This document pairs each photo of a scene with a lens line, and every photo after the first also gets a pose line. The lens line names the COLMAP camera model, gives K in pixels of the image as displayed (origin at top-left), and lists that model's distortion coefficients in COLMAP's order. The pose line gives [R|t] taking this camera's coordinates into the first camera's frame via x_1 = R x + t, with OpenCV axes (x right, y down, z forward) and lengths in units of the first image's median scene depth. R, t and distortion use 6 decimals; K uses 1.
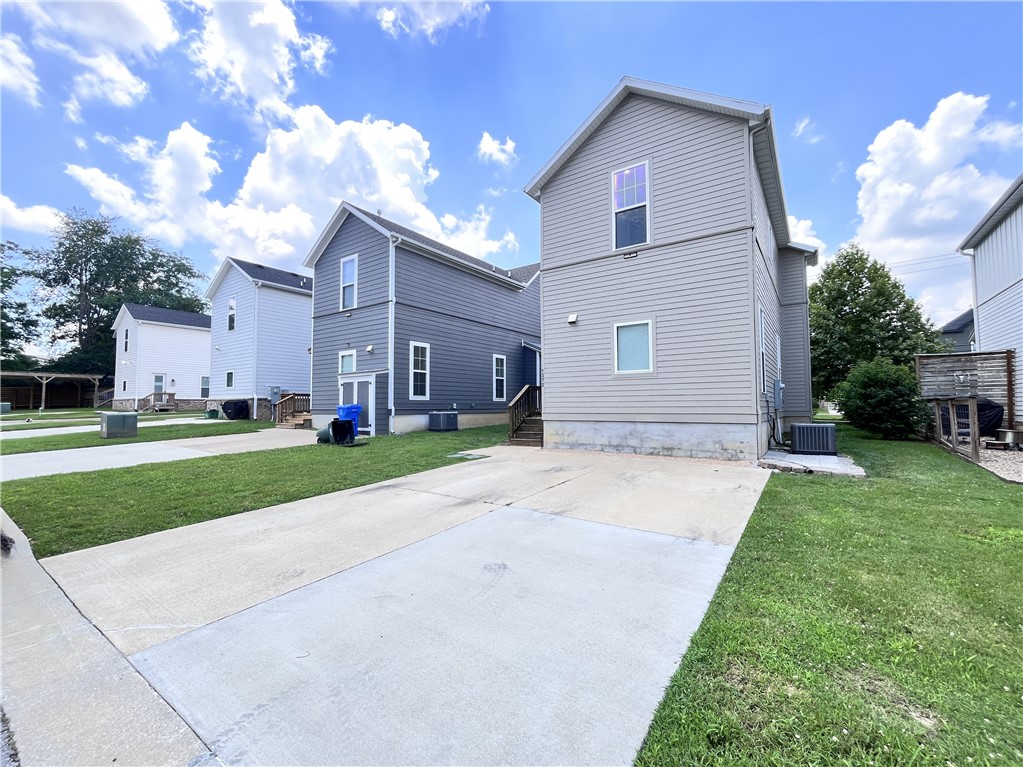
lens RADIAL K [[434.0, 0, 514.3], [0, 434.0, 383.9], [0, 0, 1]] dist [-0.000704, -0.000030]
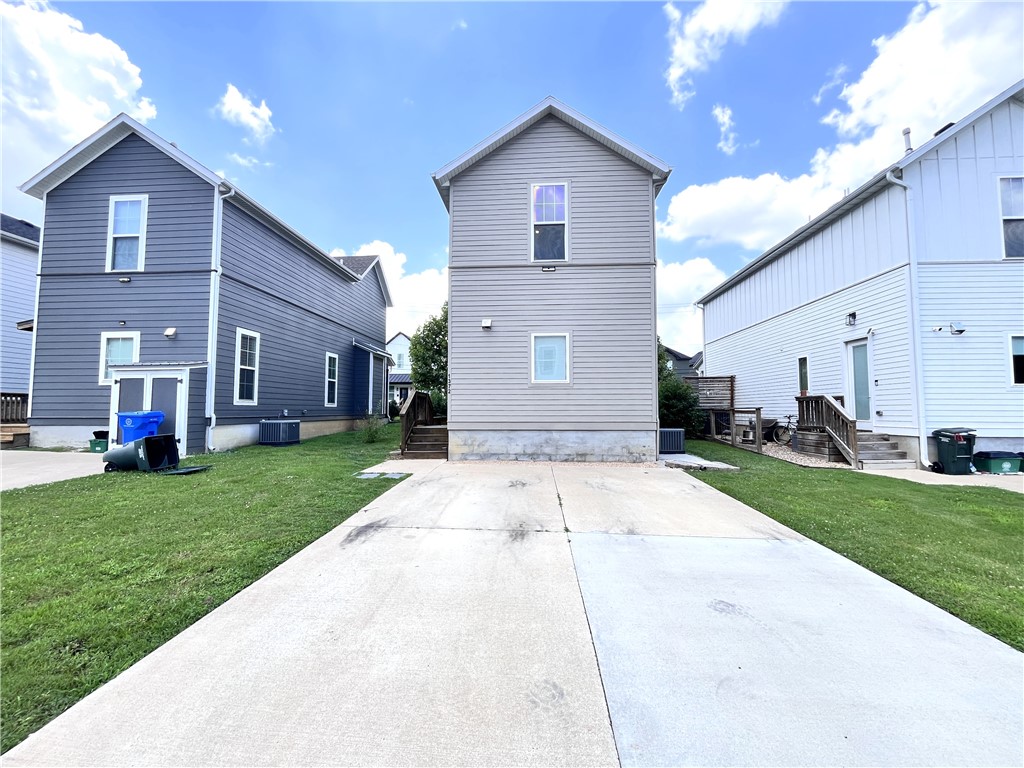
lens RADIAL K [[424.8, 0, 515.3], [0, 424.8, 384.8], [0, 0, 1]] dist [-0.001034, 0.000141]
pose [[0.856121, 0.034767, 0.515604, -0.212417], [-0.029990, 0.999395, -0.017594, 0.000048], [-0.515904, -0.000400, 0.856646, 0.117830]]
